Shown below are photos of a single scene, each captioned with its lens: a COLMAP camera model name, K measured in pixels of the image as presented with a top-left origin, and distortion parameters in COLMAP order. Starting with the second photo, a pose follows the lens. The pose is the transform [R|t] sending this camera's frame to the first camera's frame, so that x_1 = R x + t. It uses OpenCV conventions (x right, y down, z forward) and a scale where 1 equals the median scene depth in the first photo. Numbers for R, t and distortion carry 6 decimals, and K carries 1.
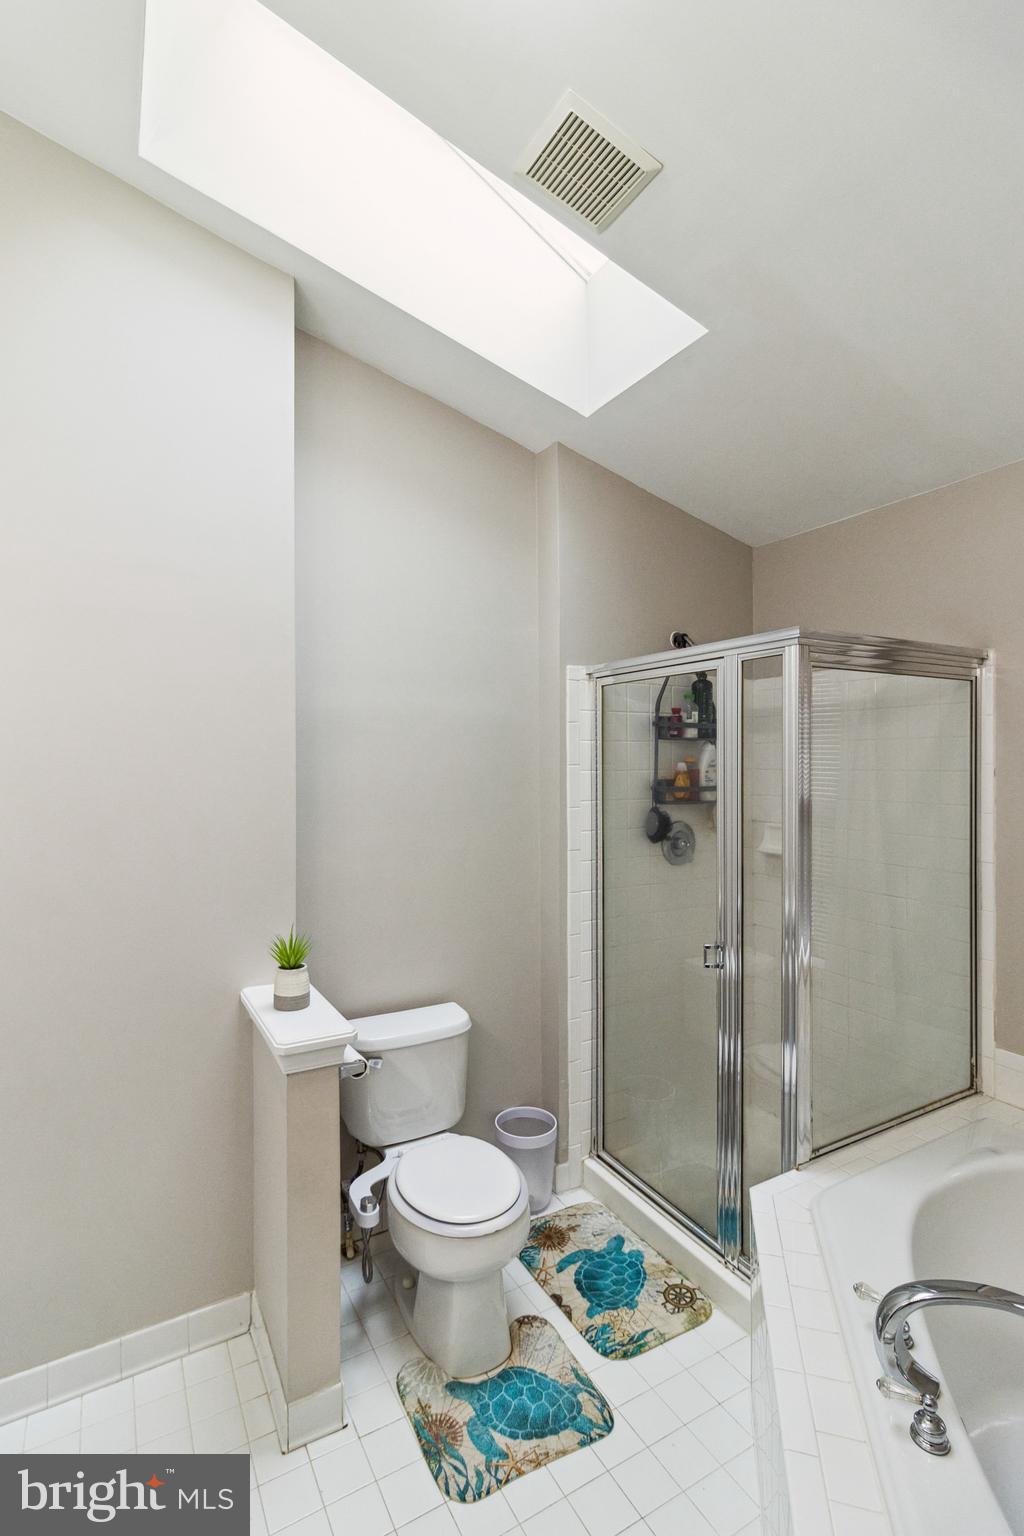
lens RADIAL K [[714.3, 0, 485.5], [0, 714.3, 768.8], [0, 0, 1]] dist [0.003222, 0.000183]
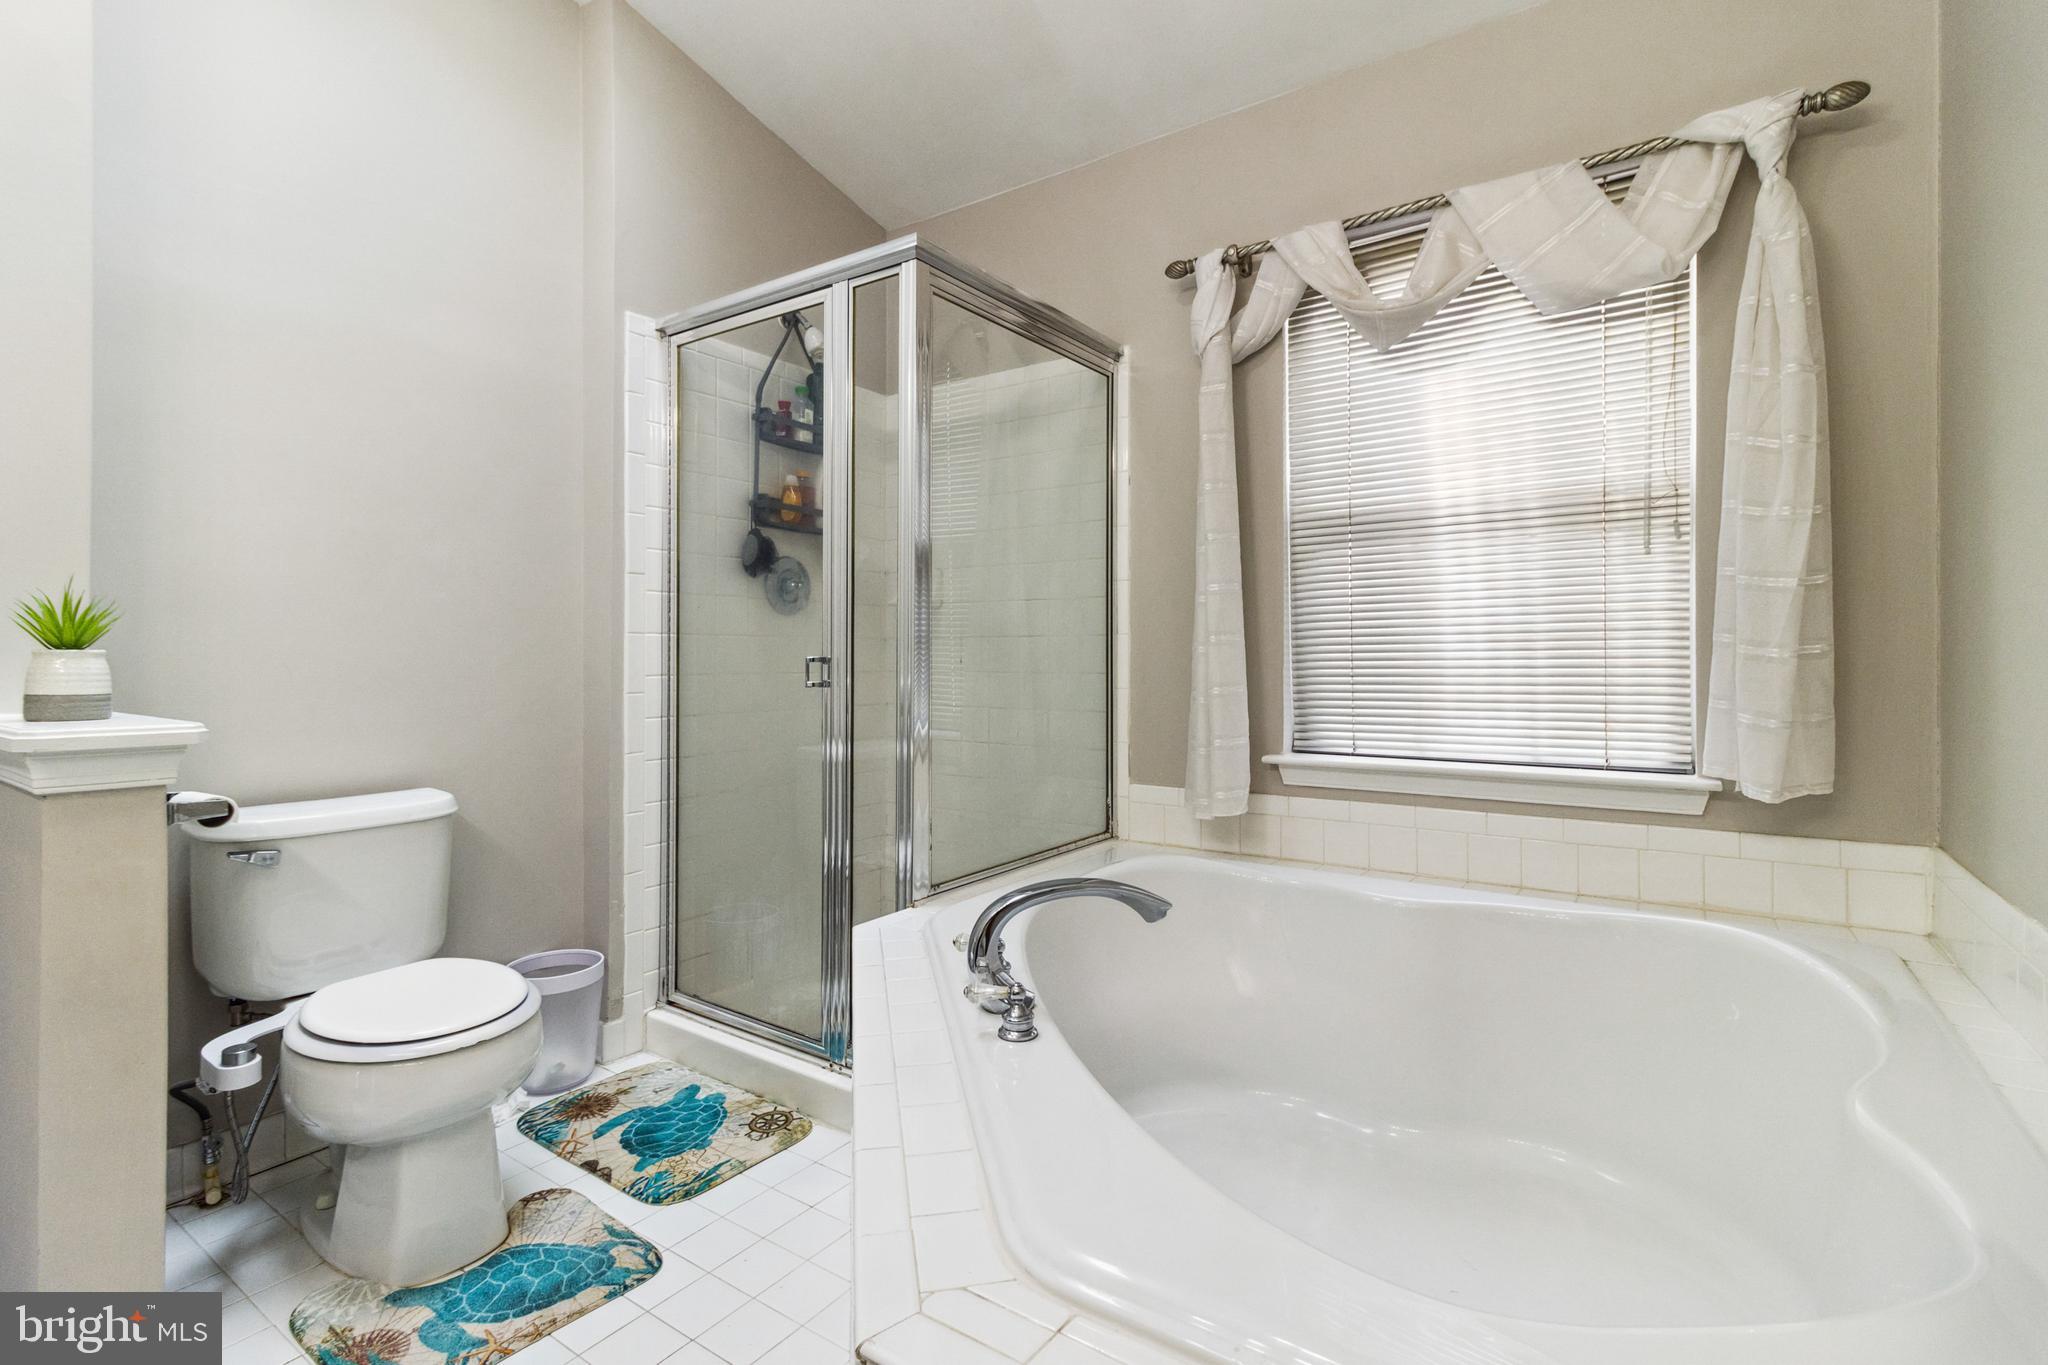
lens RADIAL K [[952.4, 0, 1024.3], [0, 952.4, 641.7], [0, 0, 1]] dist [0.003222, 0.000183]
pose [[0.892381, 0.005583, 0.451248, 0.054148], [-0.000990, 0.999945, -0.010412, 0.238681], [-0.451282, 0.008845, 0.892338, -0.014762]]
